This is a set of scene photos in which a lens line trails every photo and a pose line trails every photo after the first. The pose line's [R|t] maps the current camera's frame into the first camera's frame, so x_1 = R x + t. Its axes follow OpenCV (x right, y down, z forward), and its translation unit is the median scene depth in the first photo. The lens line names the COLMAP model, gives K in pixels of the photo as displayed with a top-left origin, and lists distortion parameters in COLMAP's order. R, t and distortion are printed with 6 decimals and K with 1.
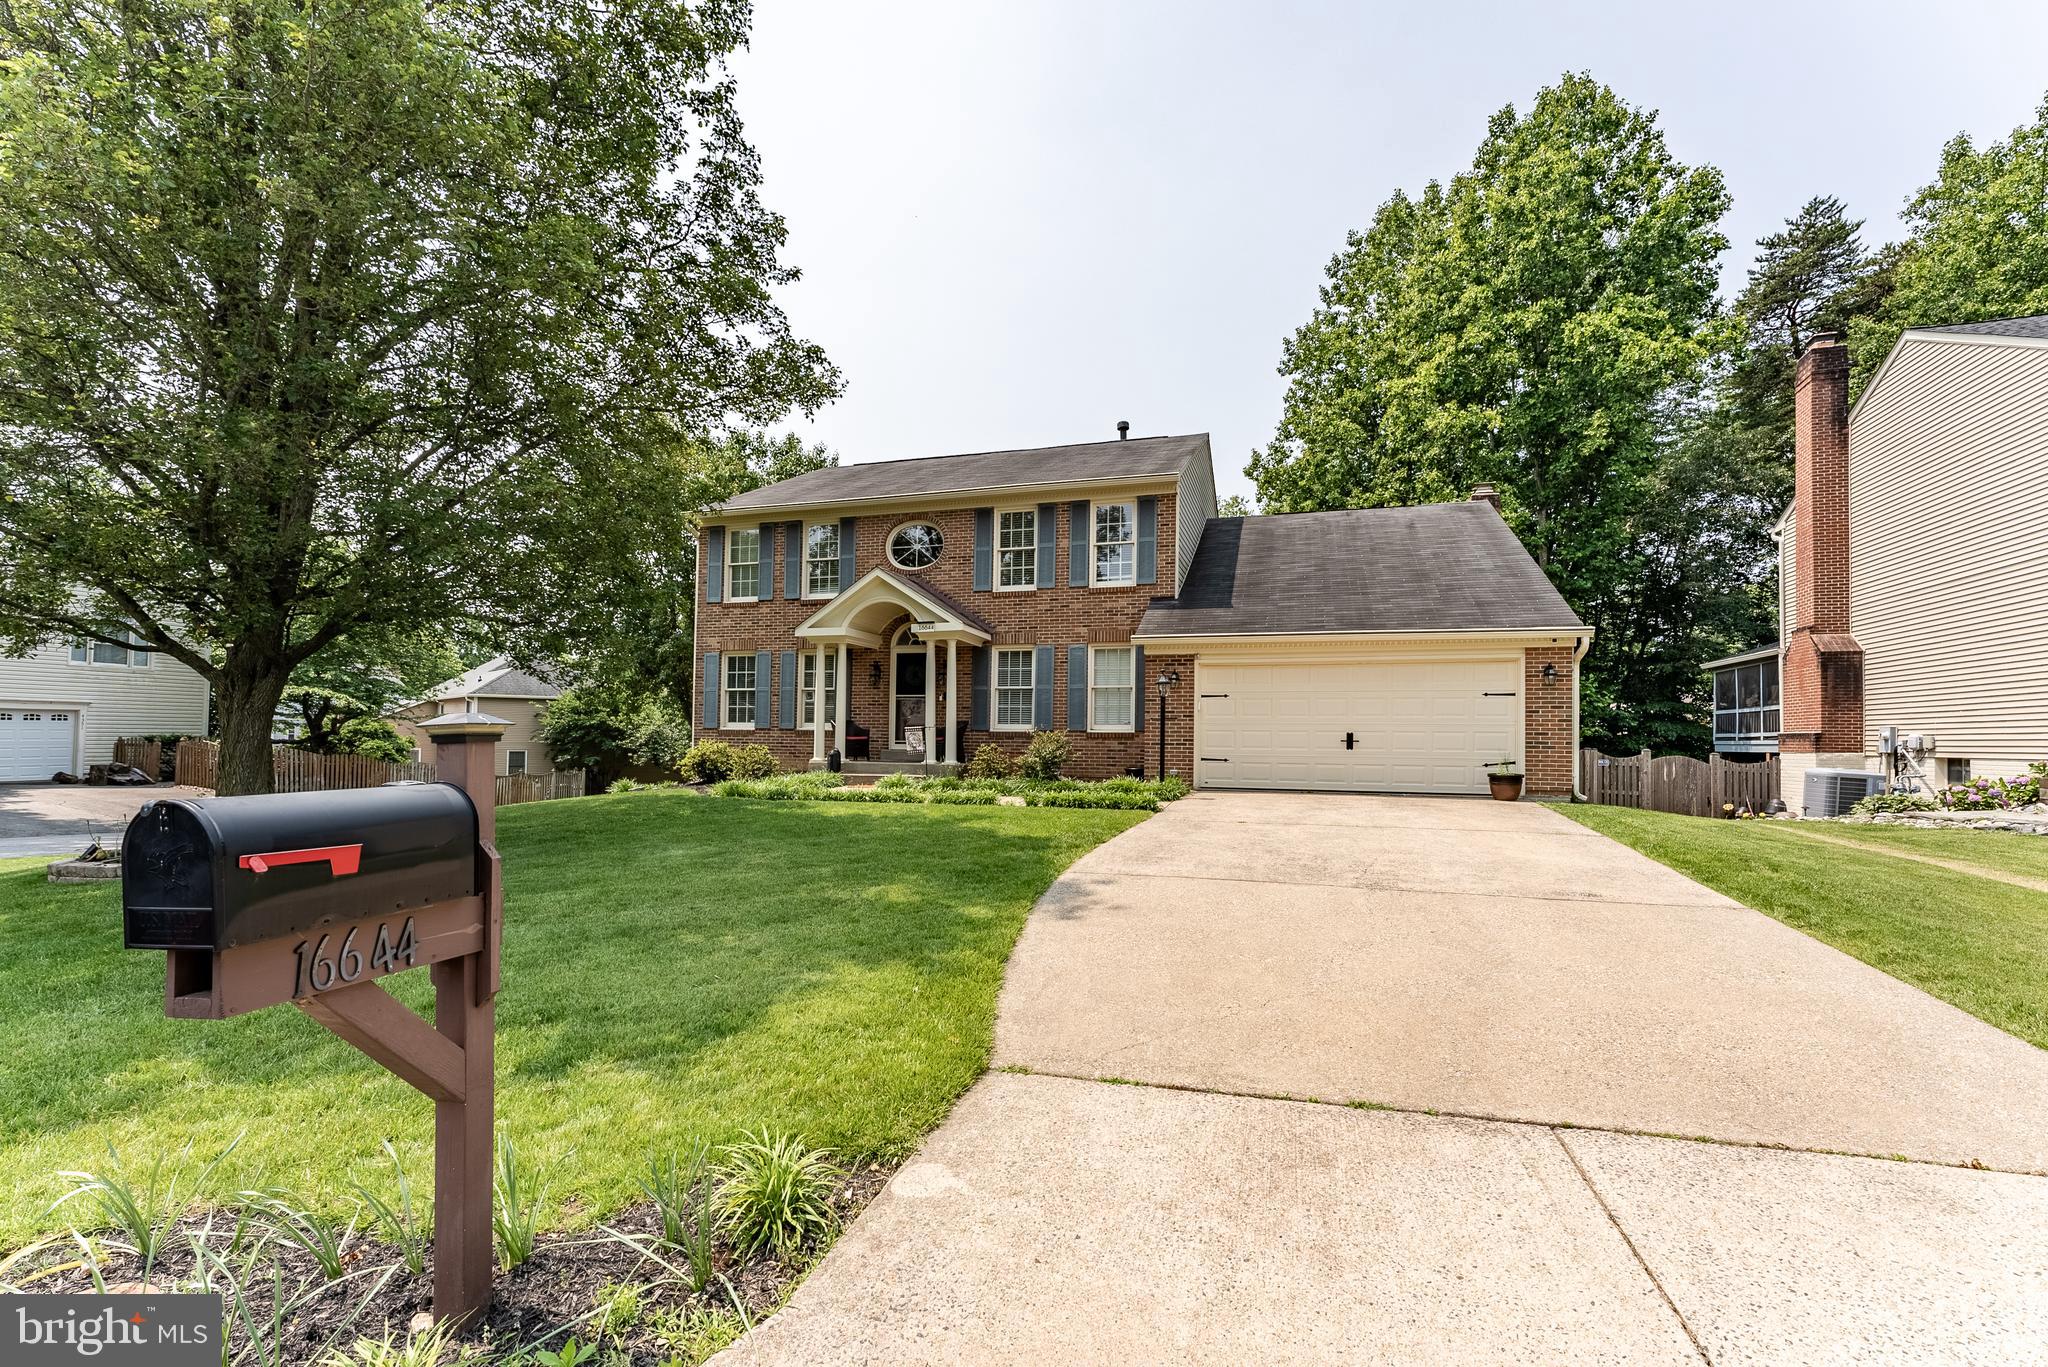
lens RADIAL K [[830.4, 0, 1056.5], [0, 830.4, 721.9], [0, 0, 1]] dist [-0.000326, 0.001199]
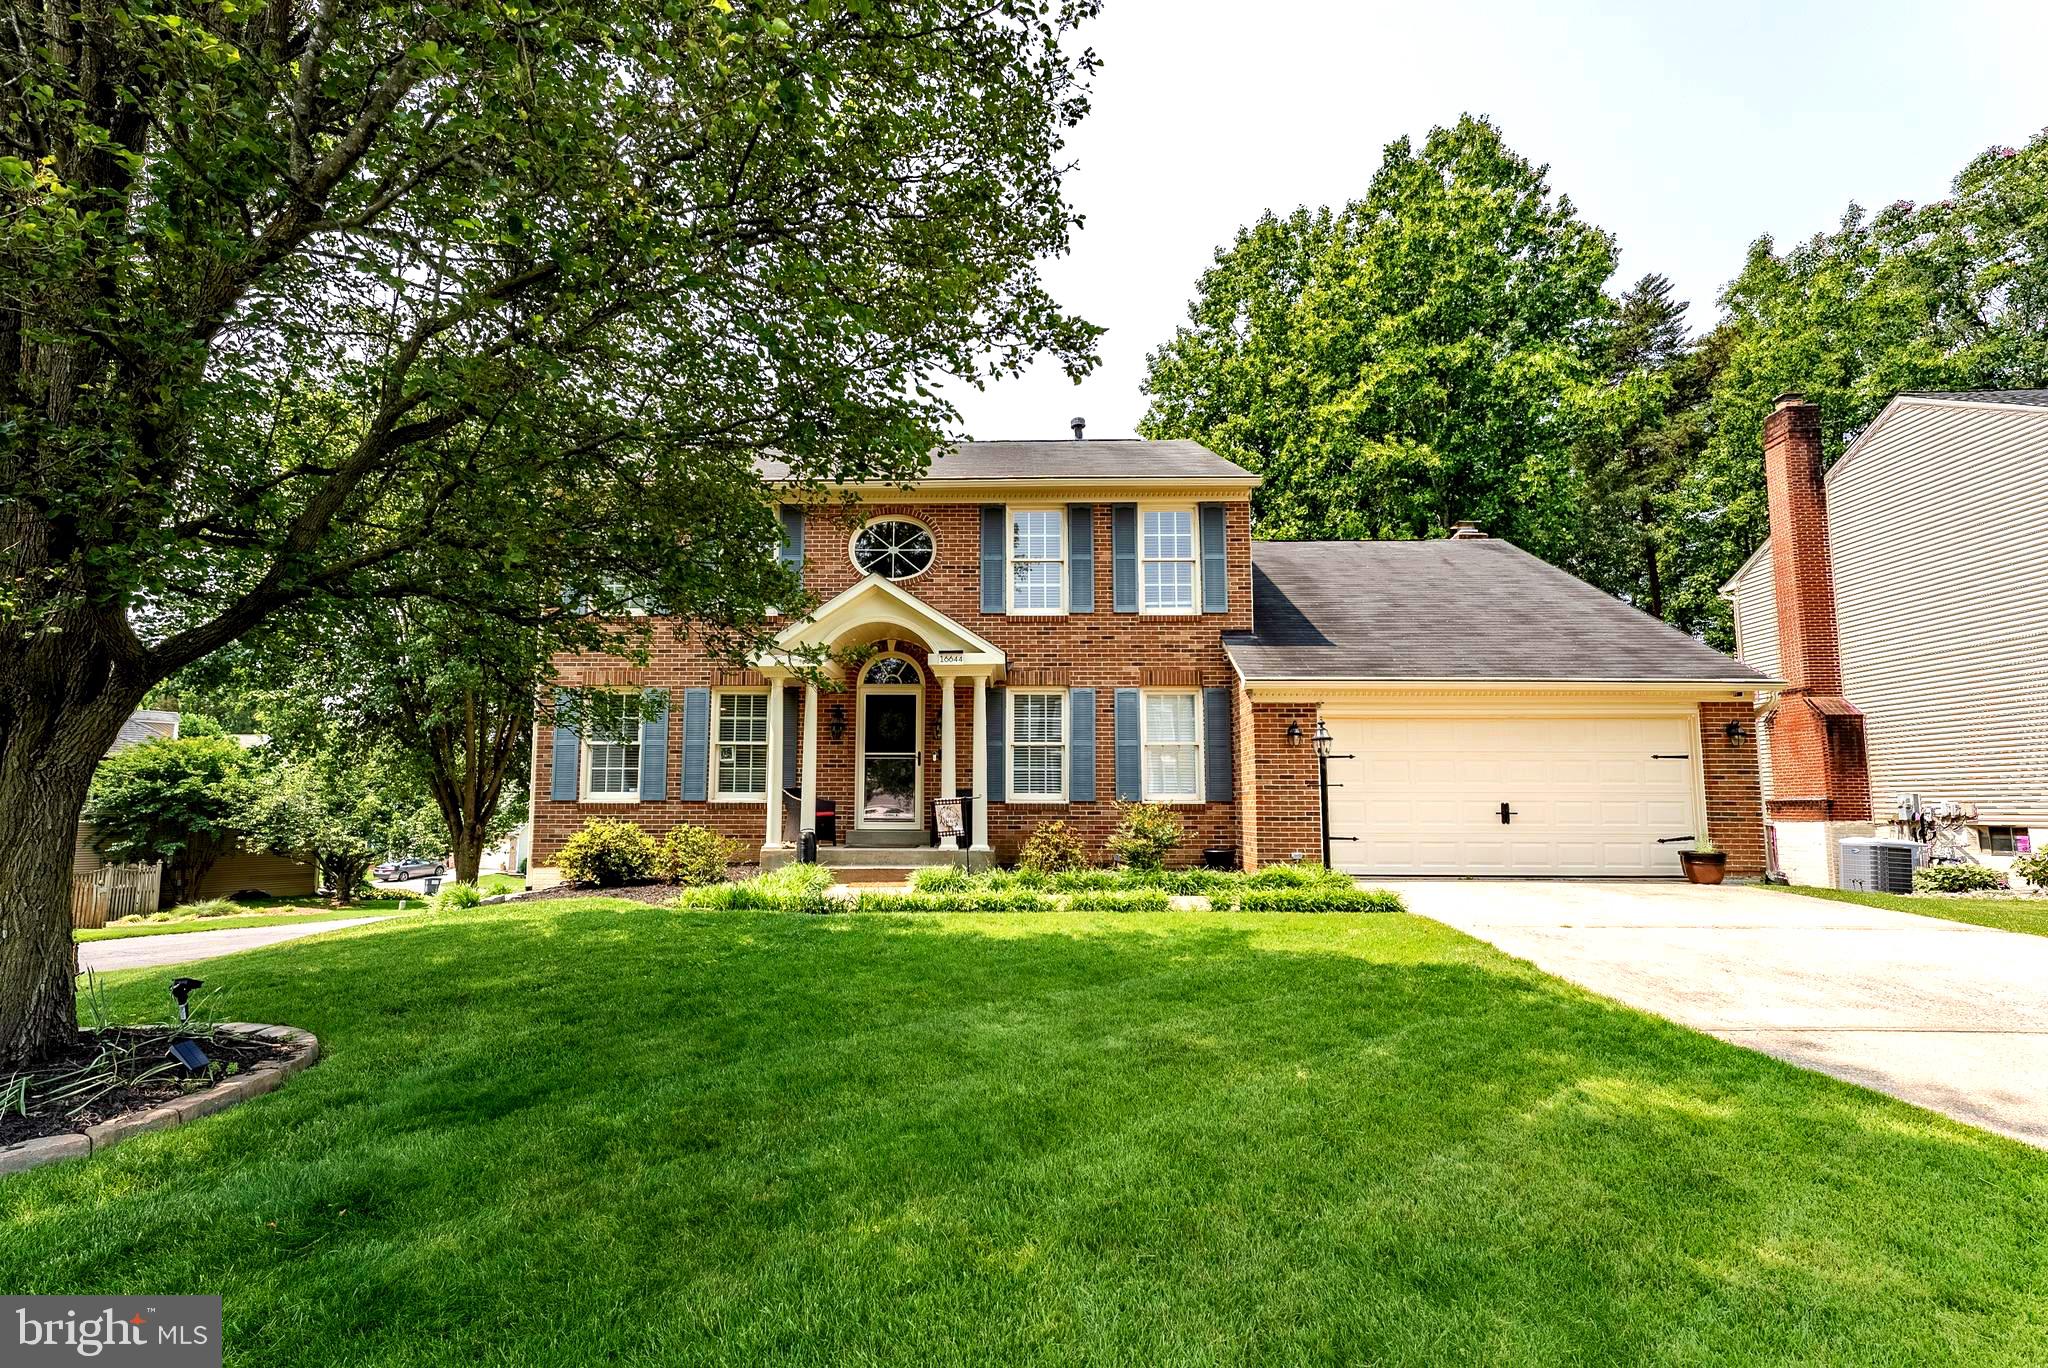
lens RADIAL K [[957.3, 0, 981.6], [0, 957.3, 710.4], [0, 0, 1]] dist [0.011988, -0.000442]
pose [[0.966954, 0.018029, 0.254314, -0.295275], [0.002315, 0.996834, -0.079472, -0.002805], [-0.254941, 0.077435, 0.963851, 0.170585]]
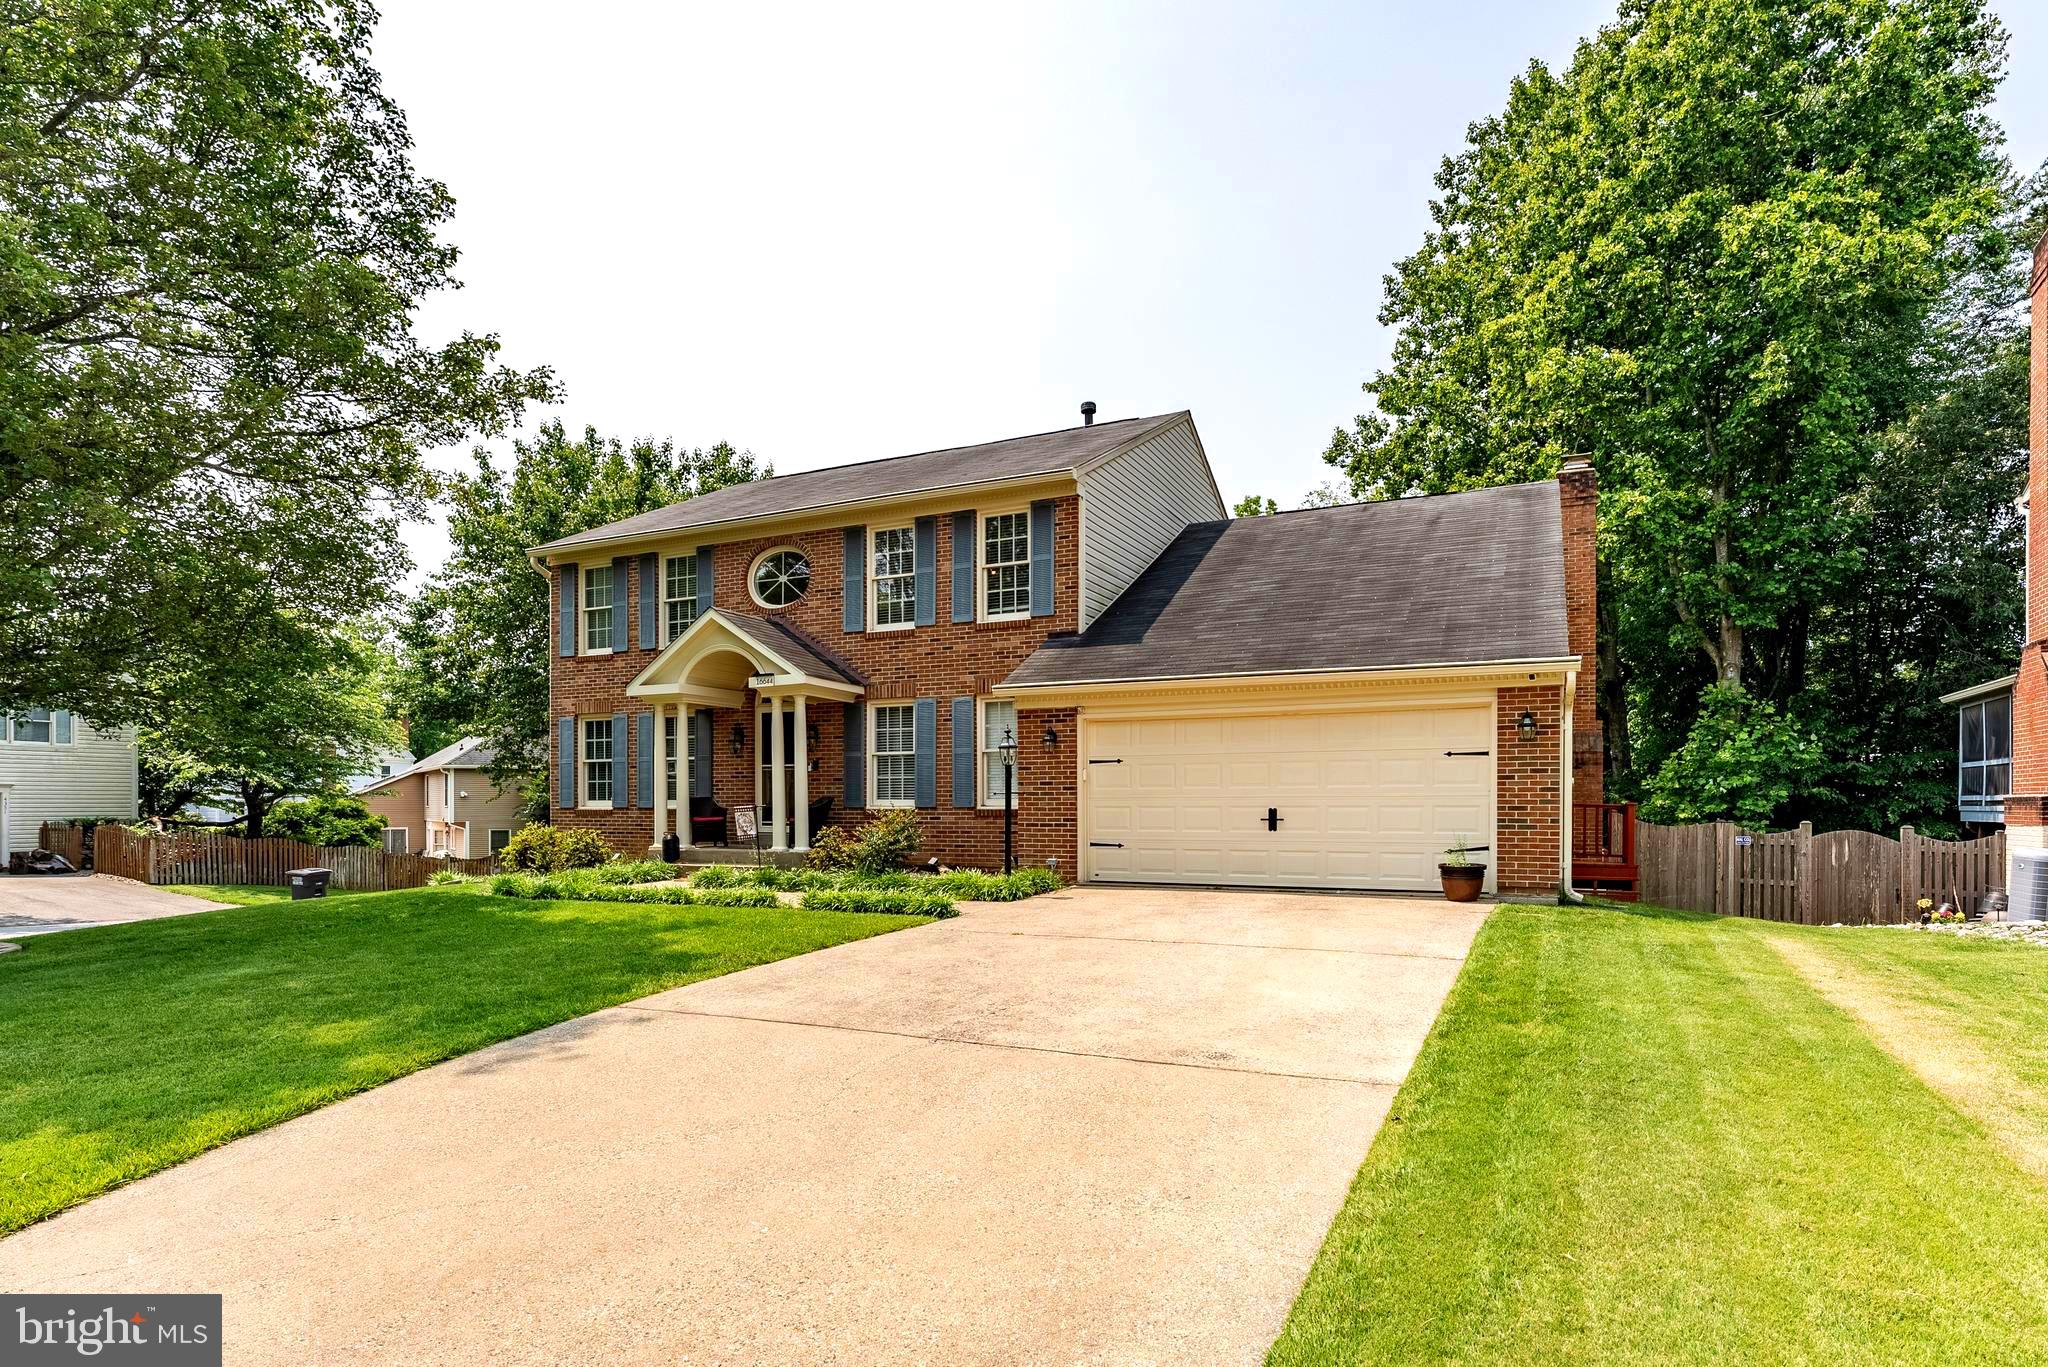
lens RADIAL K [[1035.6, 0, 1074.3], [0, 1035.6, 803.5], [0, 0, 1]] dist [-0.003817, 0.002447]
pose [[0.989792, -0.012052, -0.142006, 0.240299], [0.014791, 0.999724, 0.018253, -0.008274], [0.141747, -0.020167, 0.989698, 0.045497]]
